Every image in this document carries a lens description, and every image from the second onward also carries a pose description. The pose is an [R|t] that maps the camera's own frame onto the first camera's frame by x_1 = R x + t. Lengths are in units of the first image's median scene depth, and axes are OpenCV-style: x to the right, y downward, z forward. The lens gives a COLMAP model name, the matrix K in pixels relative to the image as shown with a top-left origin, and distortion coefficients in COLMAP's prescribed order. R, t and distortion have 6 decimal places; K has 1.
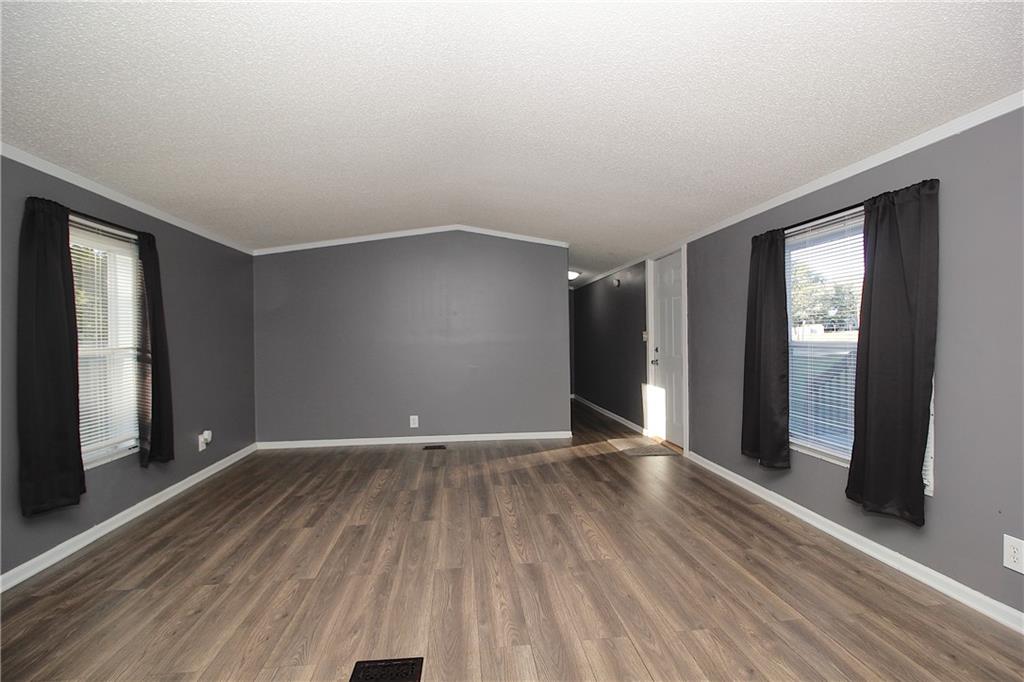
lens RADIAL K [[469.4, 0, 524.0], [0, 469.4, 344.6], [0, 0, 1]] dist [-0.018292, -0.002433]
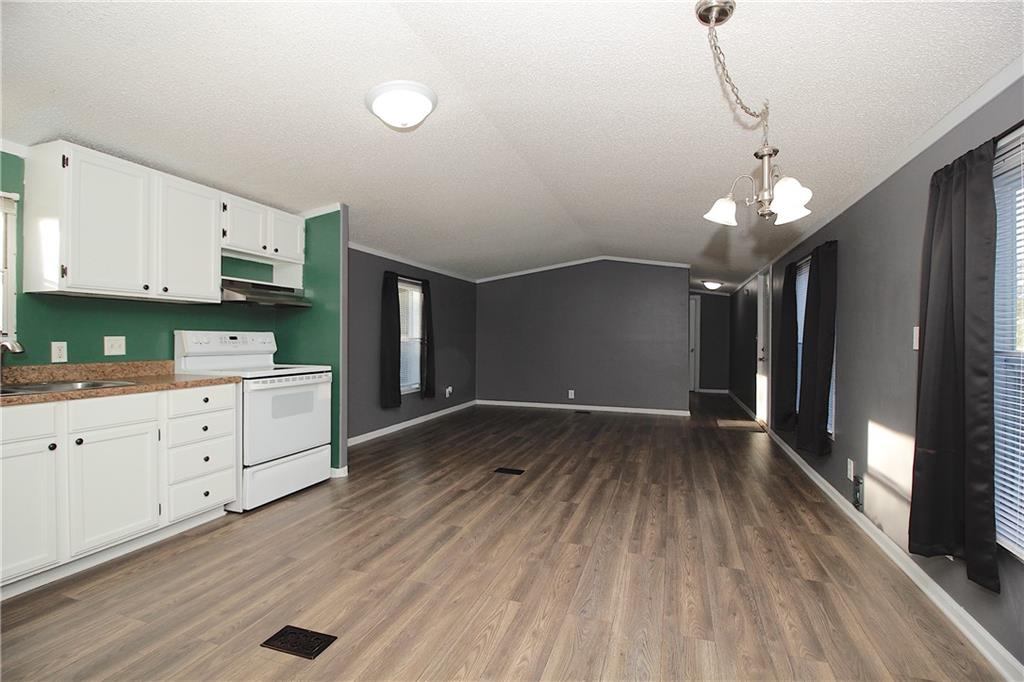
lens RADIAL K [[469.4, 0, 519.8], [0, 469.4, 348.9], [0, 0, 1]] dist [-0.018292, -0.002433]
pose [[0.899172, 0.028430, -0.436670, 0.404337], [-0.024561, 0.999593, 0.014505, 0.012707], [0.436905, -0.002317, 0.899505, -0.595098]]
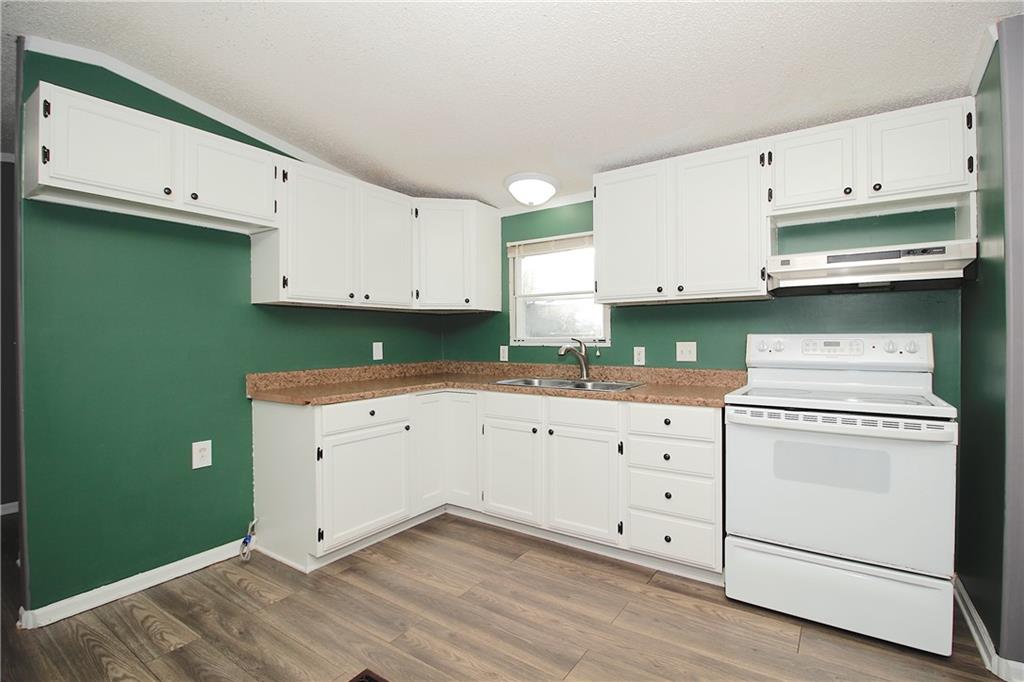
lens RADIAL K [[469.4, 0, 518.5], [0, 469.4, 340.0], [0, 0, 1]] dist [-0.018292, -0.002433]
pose [[-0.666810, 0.016979, -0.745034, 0.138022], [0.000700, 0.999754, 0.022157, -0.004656], [0.745227, 0.014253, -0.666658, 0.335746]]
